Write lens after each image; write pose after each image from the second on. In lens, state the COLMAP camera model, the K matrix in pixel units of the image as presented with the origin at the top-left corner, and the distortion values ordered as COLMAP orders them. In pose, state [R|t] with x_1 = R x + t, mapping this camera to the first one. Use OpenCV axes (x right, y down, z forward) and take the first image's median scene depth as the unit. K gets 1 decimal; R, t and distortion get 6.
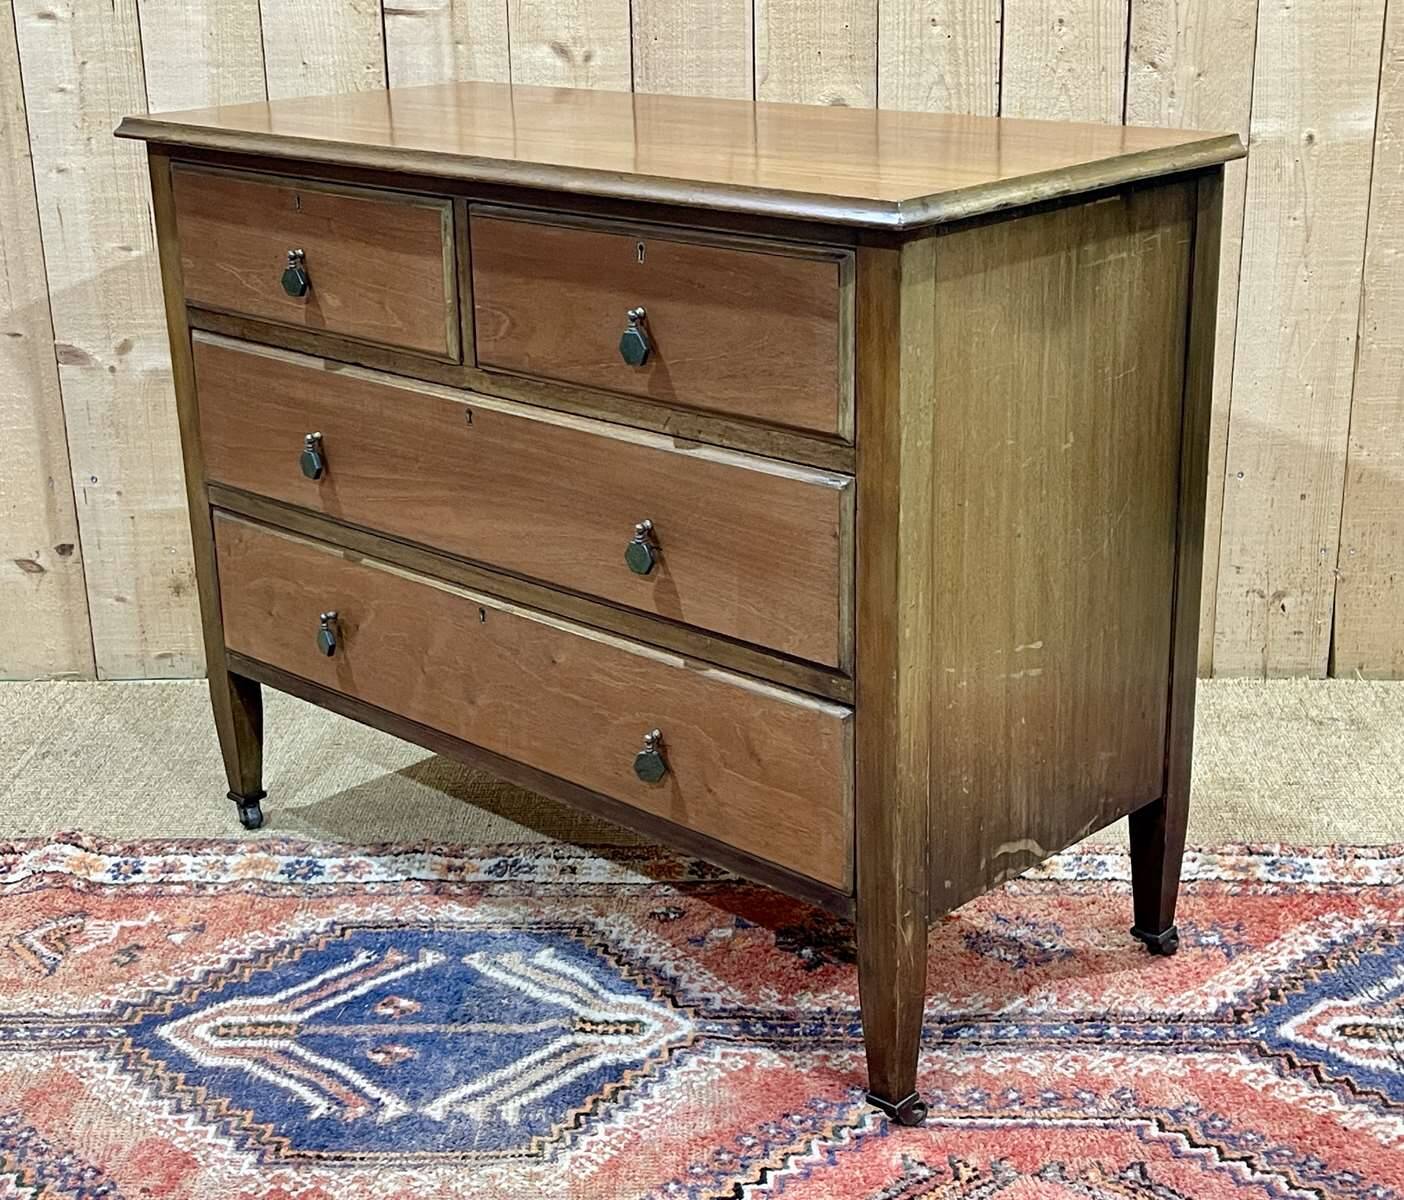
lens RADIAL K [[2130.6, 0, 685.0], [0, 2130.6, 609.4], [0, 0, 1]] dist [0.036331, 0.000000]
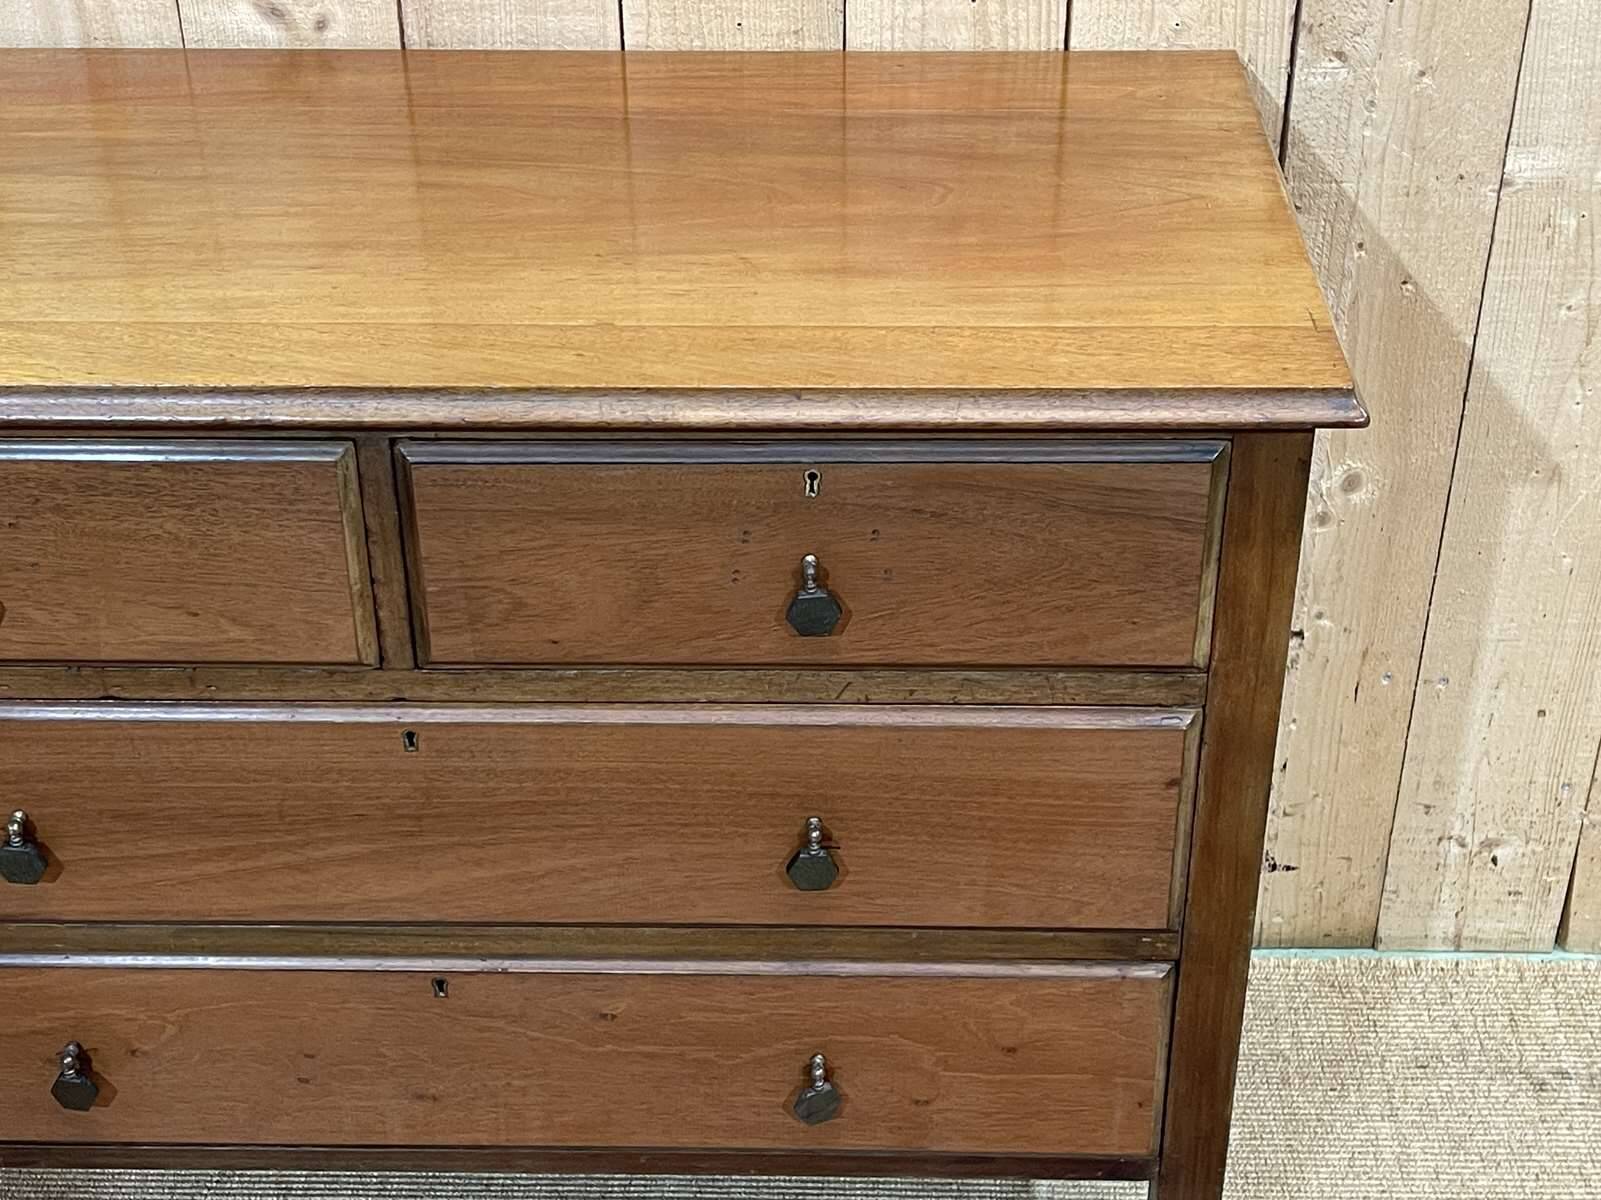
lens RADIAL K [[2404.5, 0, 798.1], [0, 2404.5, 591.8], [0, 0, 1]] dist [0.056855, 0.000000]
pose [[0.999867, 0.001596, 0.016253, 0.077297], [-0.005574, 0.968809, 0.247745, -0.310369], [-0.015351, -0.247803, 0.968689, 0.408177]]
